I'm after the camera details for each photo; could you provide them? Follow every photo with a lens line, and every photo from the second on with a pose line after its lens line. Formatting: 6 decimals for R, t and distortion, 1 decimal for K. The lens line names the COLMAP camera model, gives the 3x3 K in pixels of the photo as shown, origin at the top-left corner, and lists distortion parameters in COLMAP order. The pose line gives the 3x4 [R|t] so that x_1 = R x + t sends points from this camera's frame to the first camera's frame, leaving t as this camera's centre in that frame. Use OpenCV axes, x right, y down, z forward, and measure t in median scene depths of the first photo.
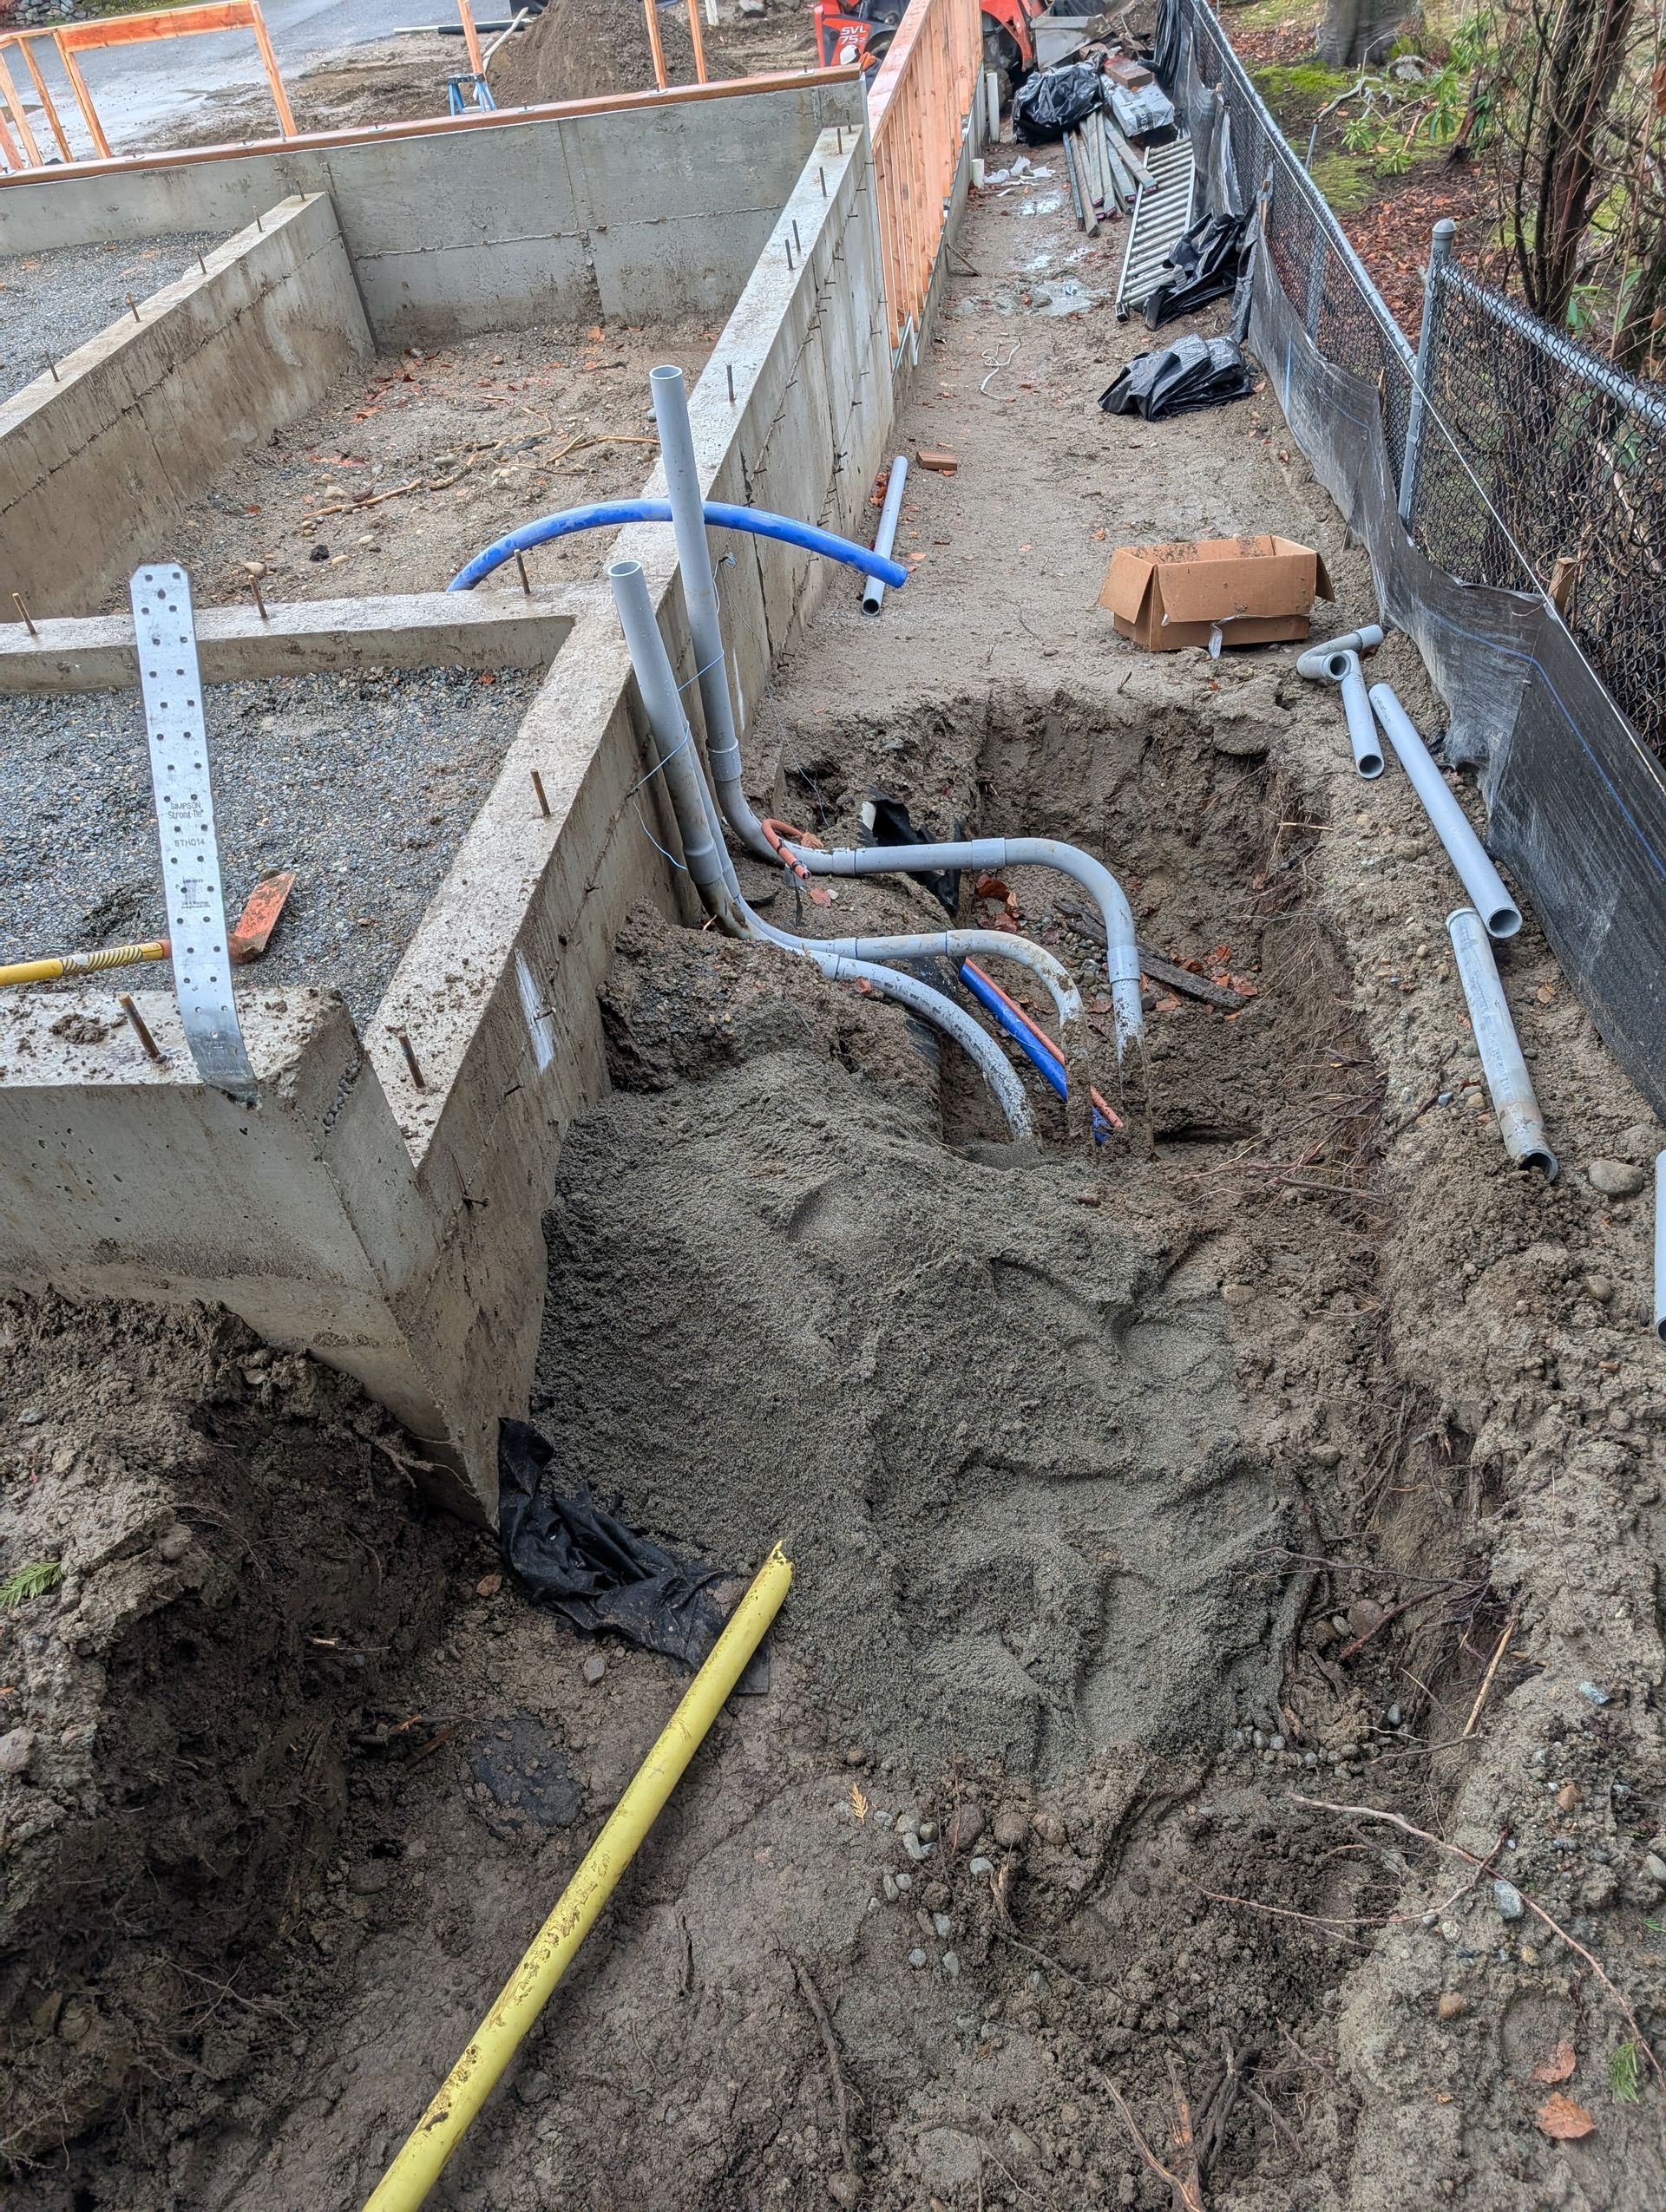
lens RADIAL K [[1617.3, 0, 833.0], [0, 1617.3, 1106.0], [0, 0, 1]] dist [0.017054, -0.010378]
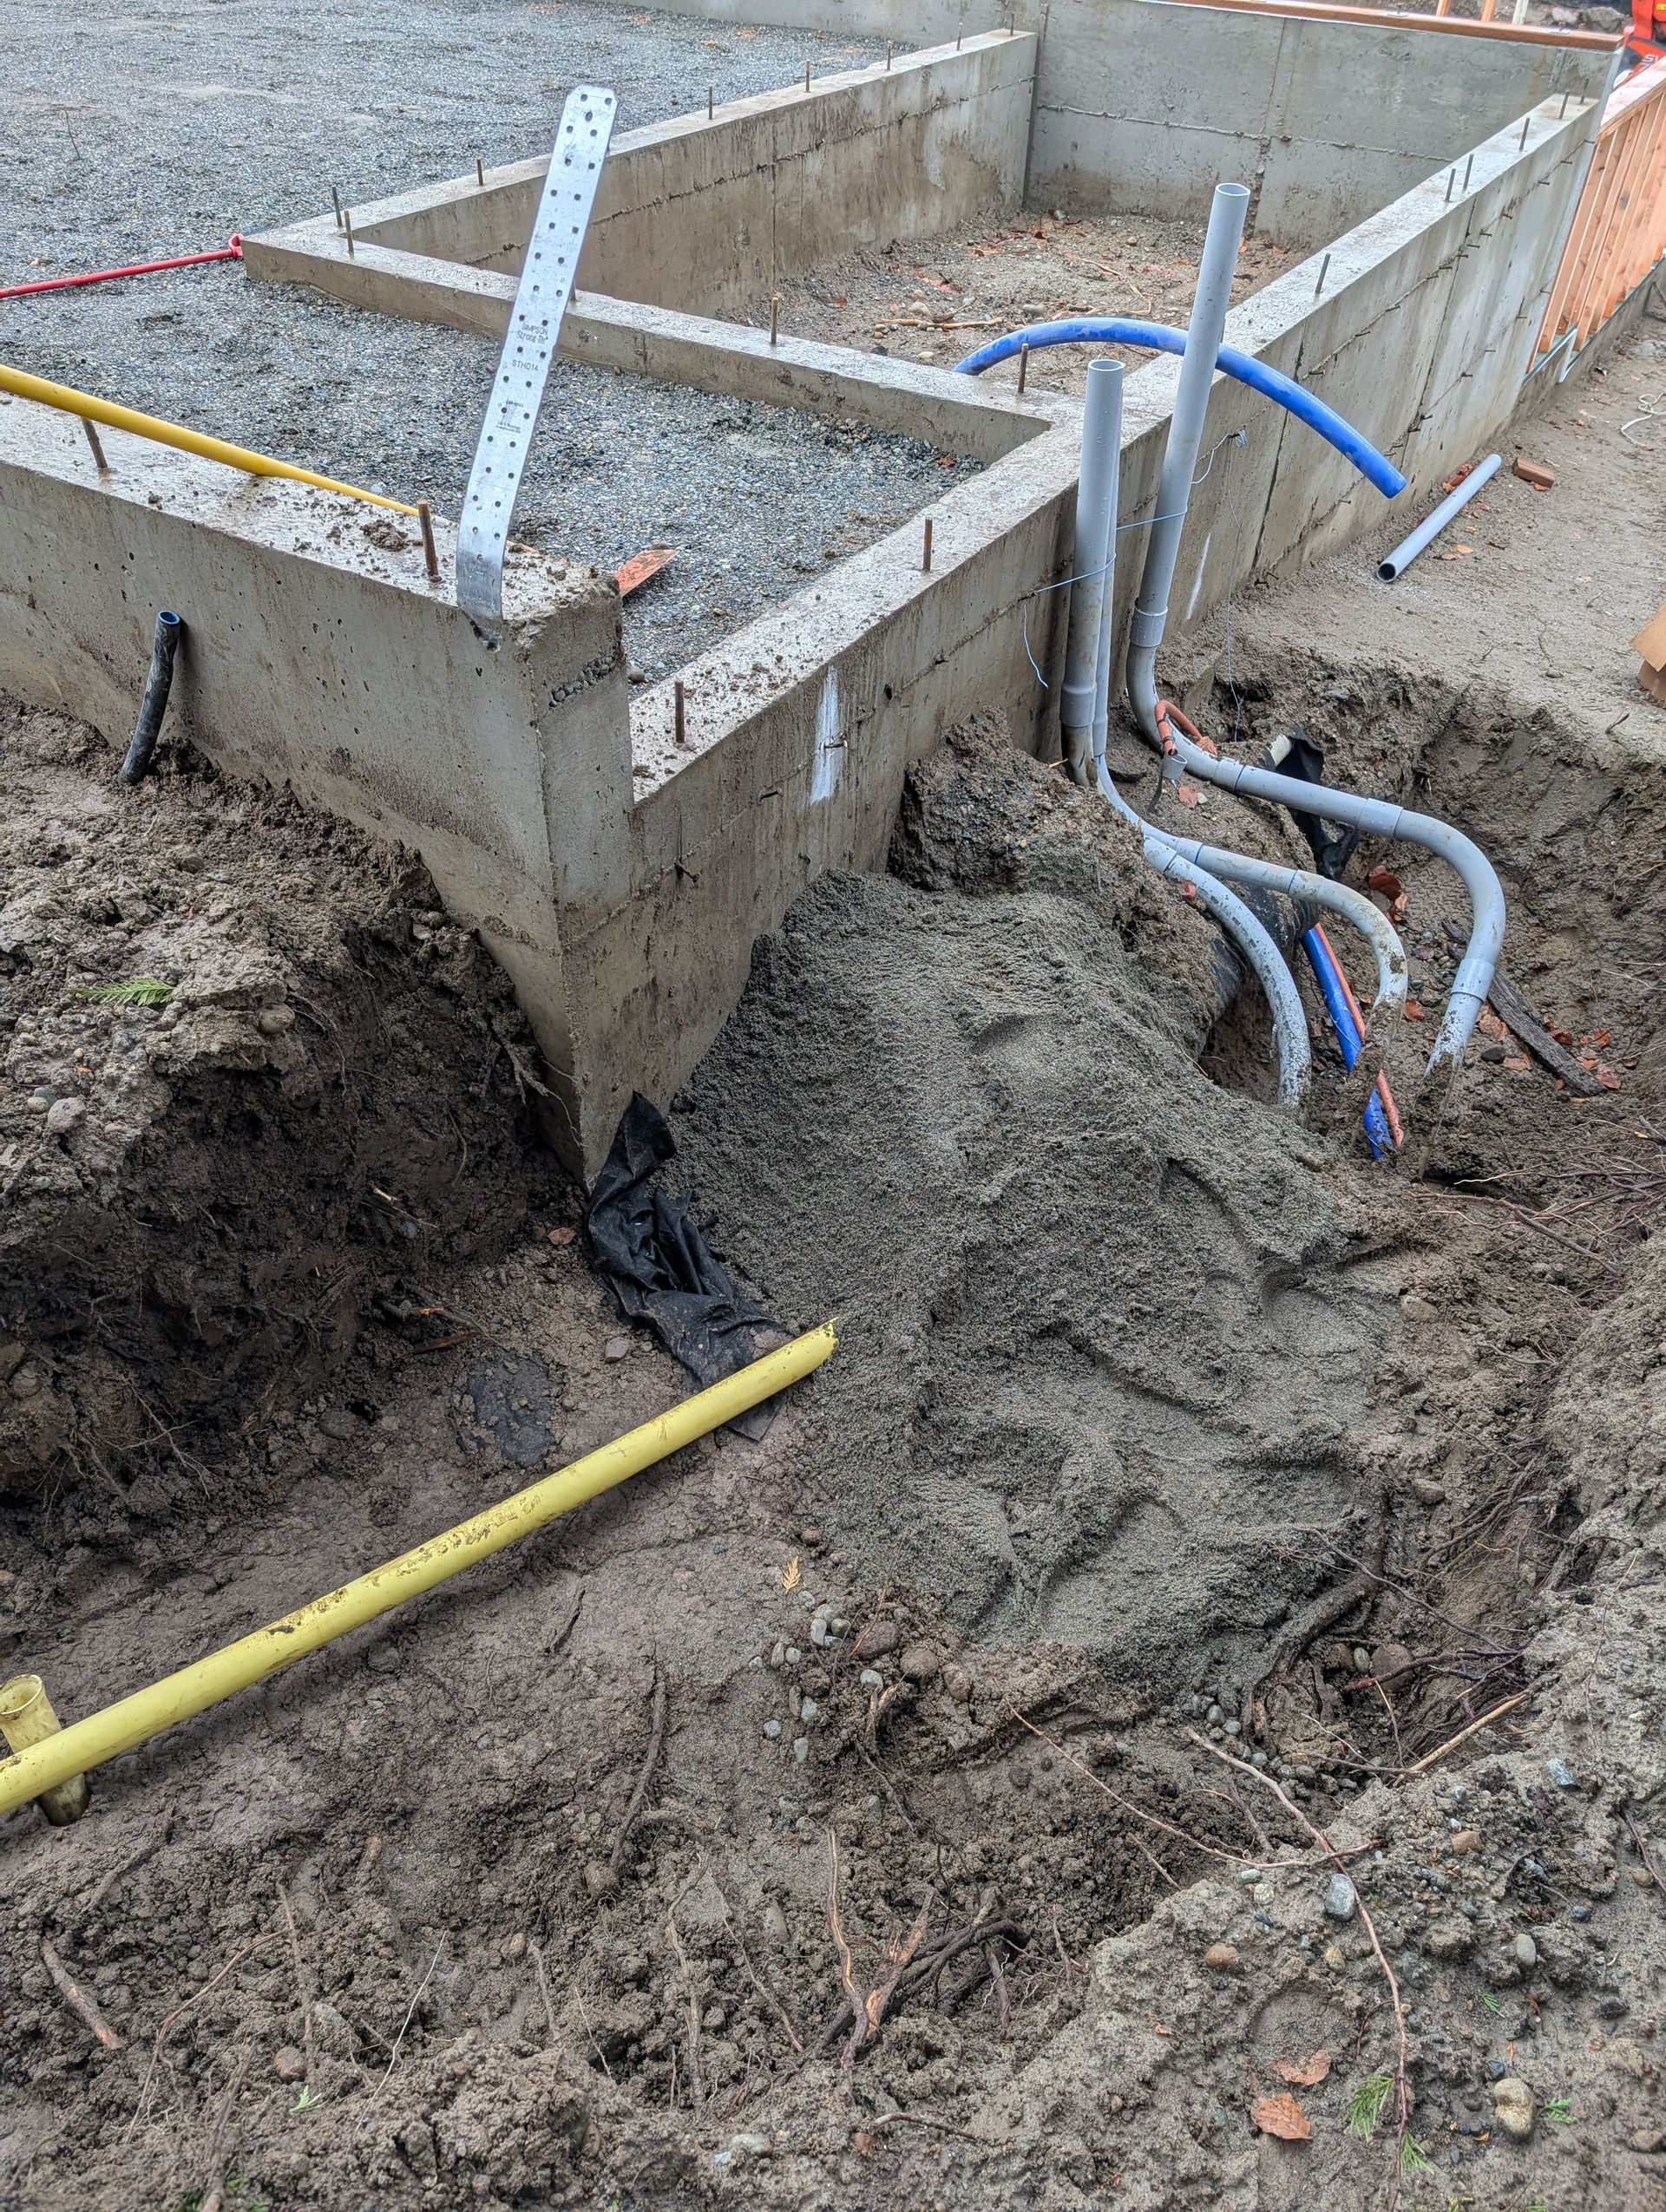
lens RADIAL K [[1627.4, 0, 833.0], [0, 1627.4, 1106.0], [0, 0, 1]] dist [0.008692, -0.006703]
pose [[0.898034, 0.384552, -0.213672, 0.139431], [-0.381157, 0.922653, 0.058578, 0.107147], [0.219671, 0.028838, 0.975148, 0.052719]]
